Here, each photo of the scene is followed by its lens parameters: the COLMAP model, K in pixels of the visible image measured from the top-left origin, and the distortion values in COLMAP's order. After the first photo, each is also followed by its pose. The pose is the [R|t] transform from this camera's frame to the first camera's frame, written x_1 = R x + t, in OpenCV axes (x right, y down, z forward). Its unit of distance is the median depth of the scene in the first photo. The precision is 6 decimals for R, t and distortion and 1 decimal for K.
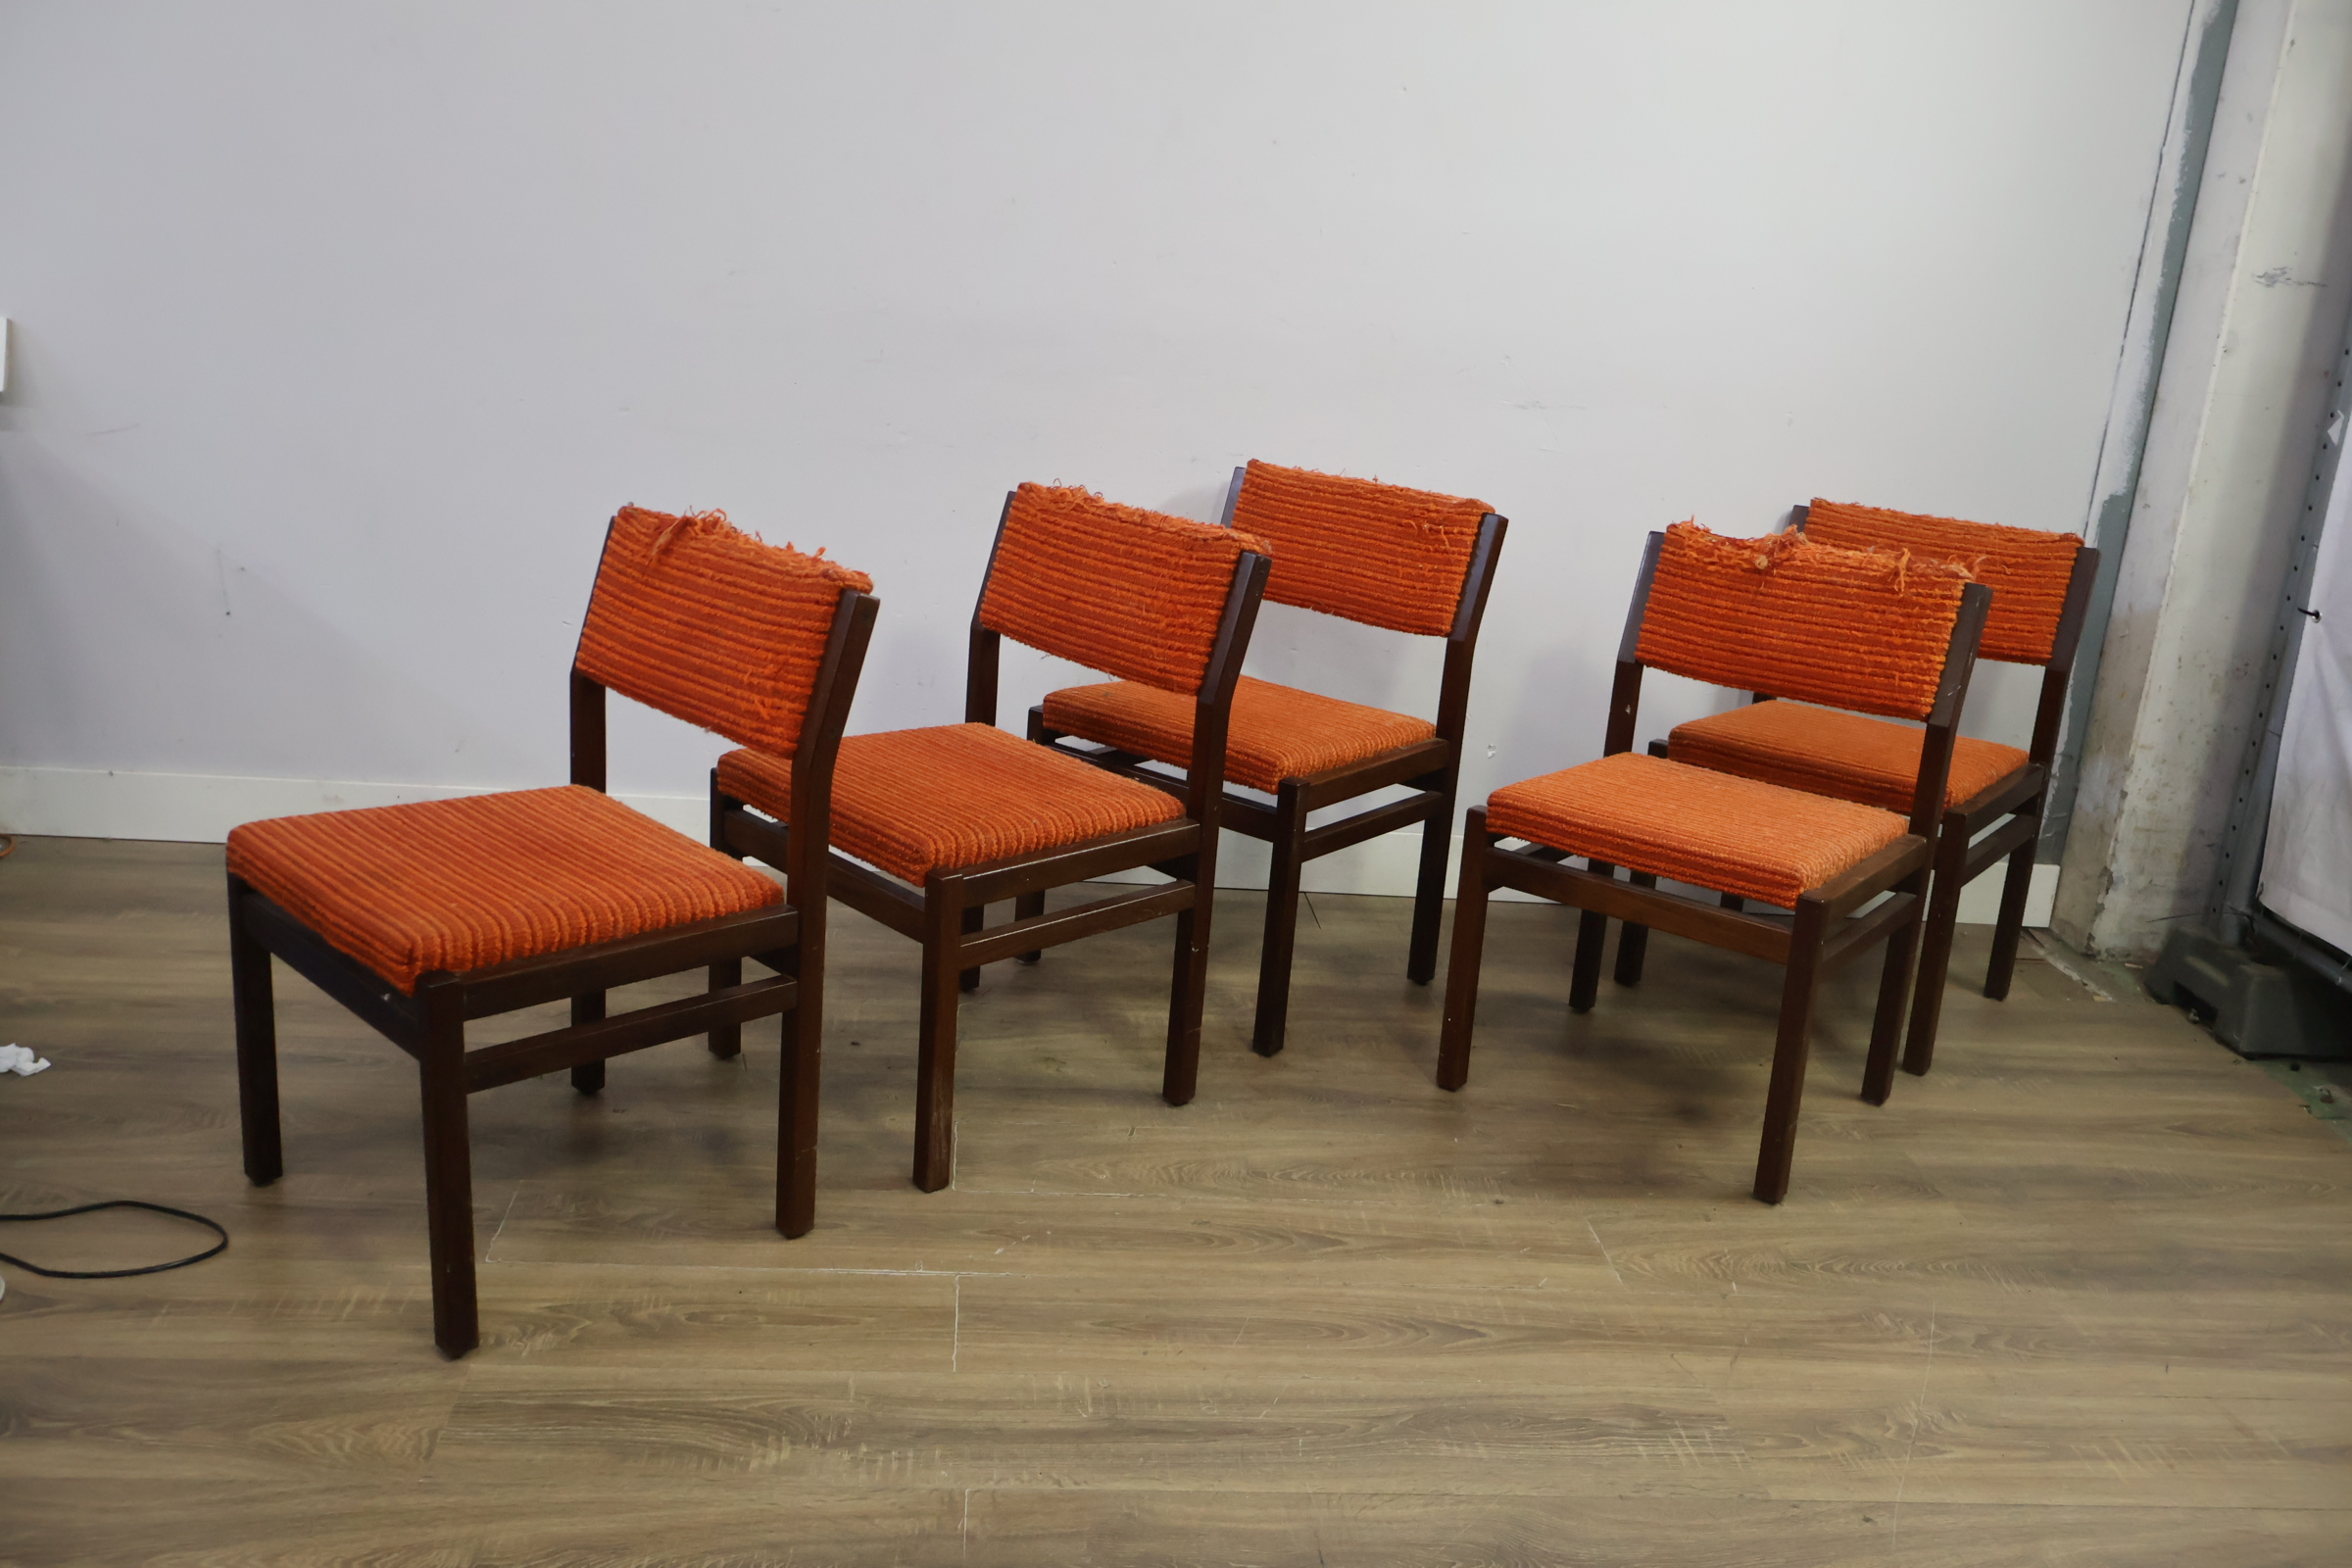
lens RADIAL K [[2081.0, 0, 1164.7], [0, 2081.0, 776.6], [0, 0, 1]] dist [-0.005895, 0.007908]
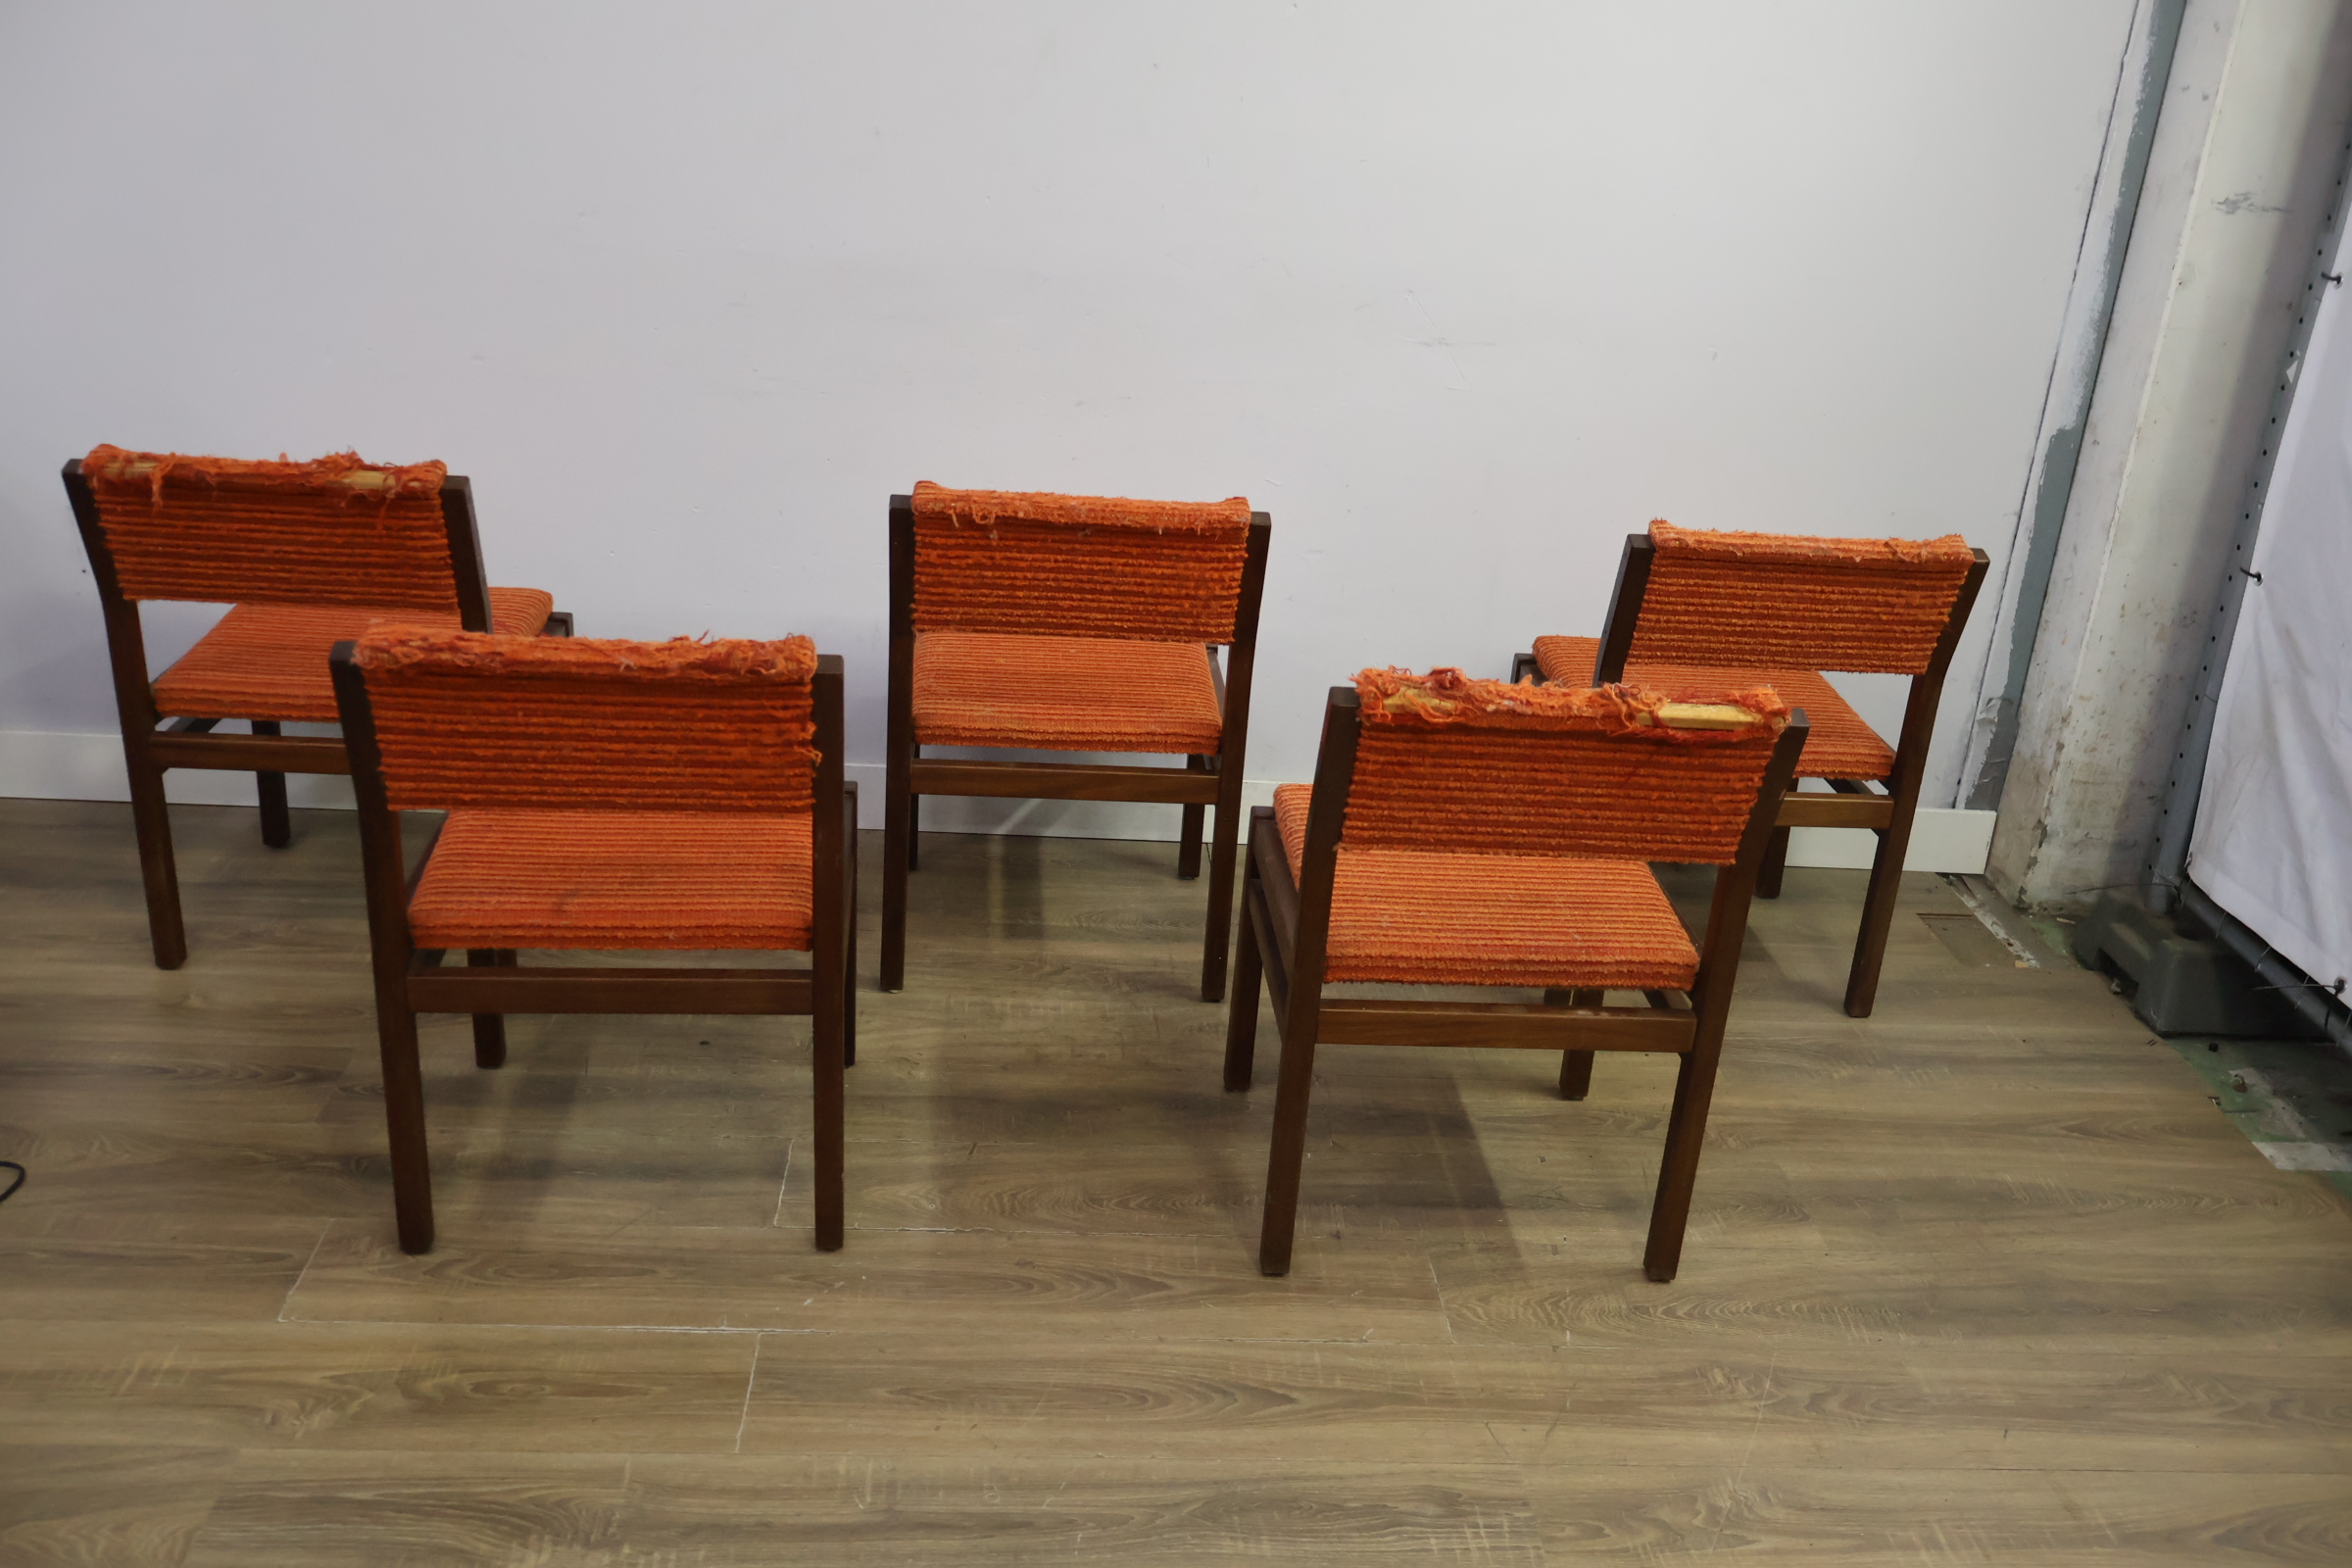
lens RADIAL K [[2081.0, 0, 1167.4], [0, 2081.0, 760.7], [0, 0, 1]] dist [-0.005895, 0.007908]
pose [[0.999629, -0.000581, -0.027219, 0.114101], [0.003280, 0.995059, 0.099234, -0.119653], [0.027027, -0.099286, 0.994692, 0.055962]]
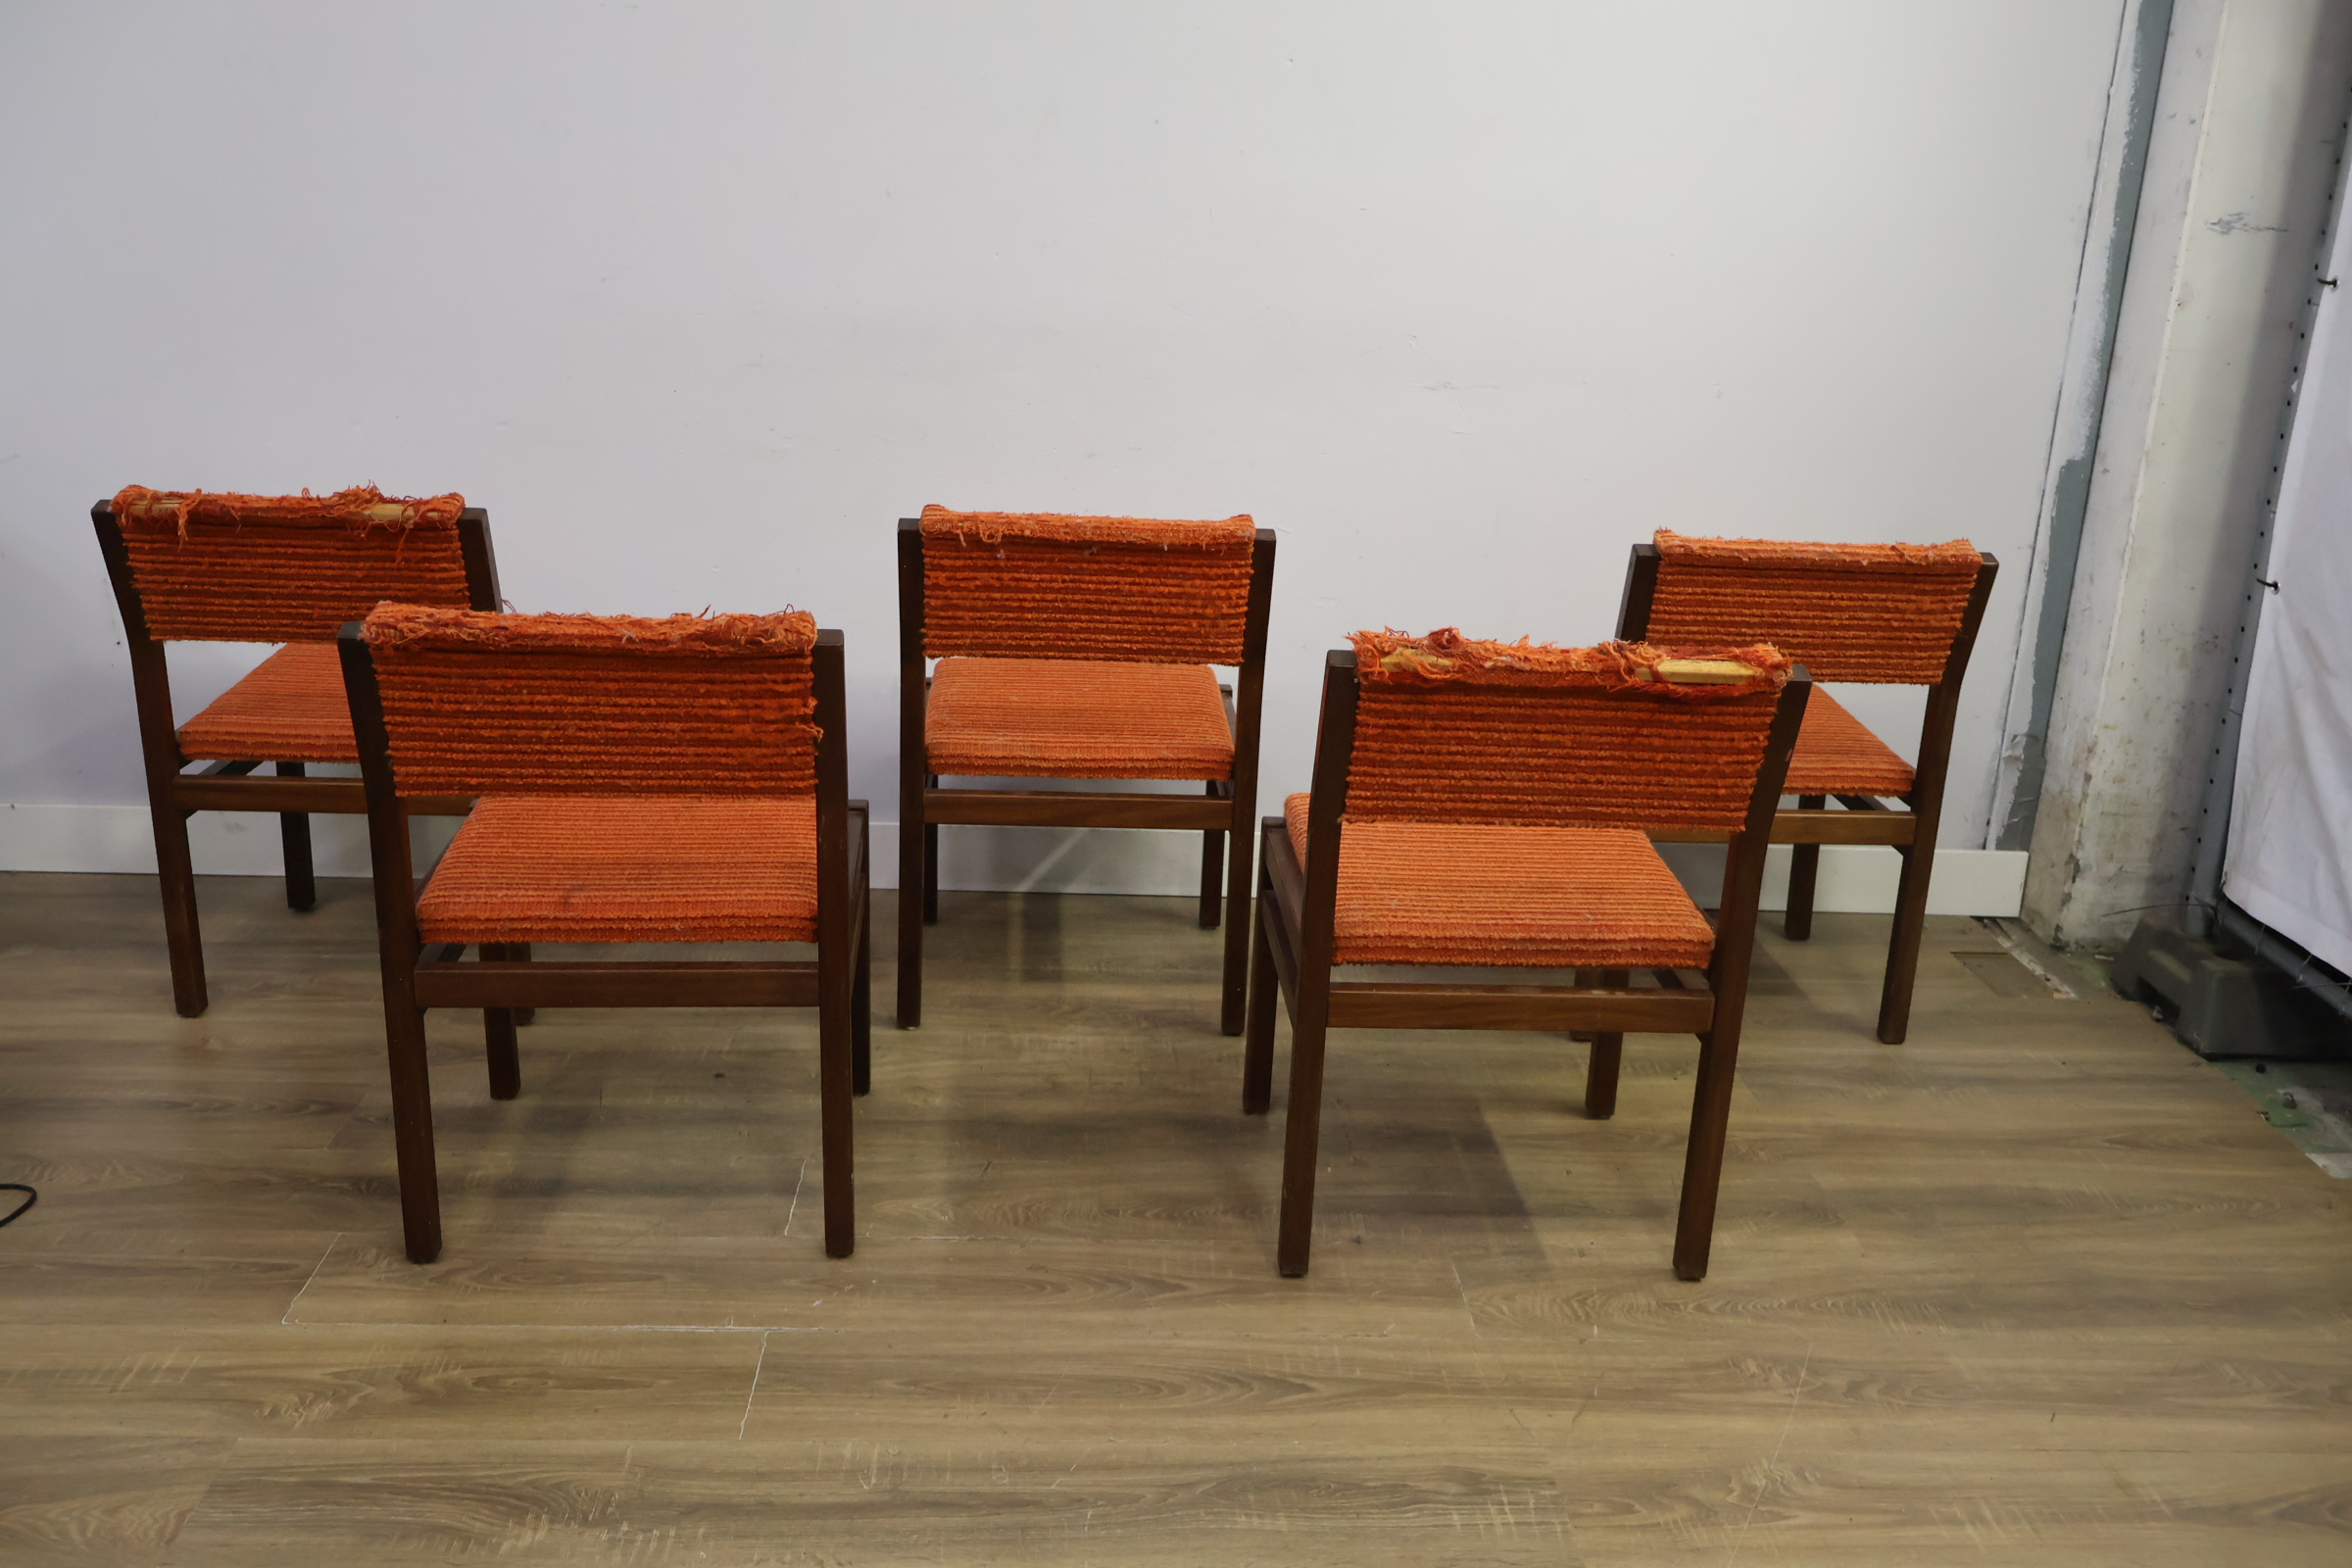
lens RADIAL K [[2081.0, 0, 1161.6], [0, 2081.0, 772.9], [0, 0, 1]] dist [-0.005895, 0.007908]
pose [[0.998383, -0.024014, -0.051514, 0.132648], [0.024842, 0.999571, 0.015496, -0.027390], [0.051120, -0.016751, 0.998552, 0.051496]]
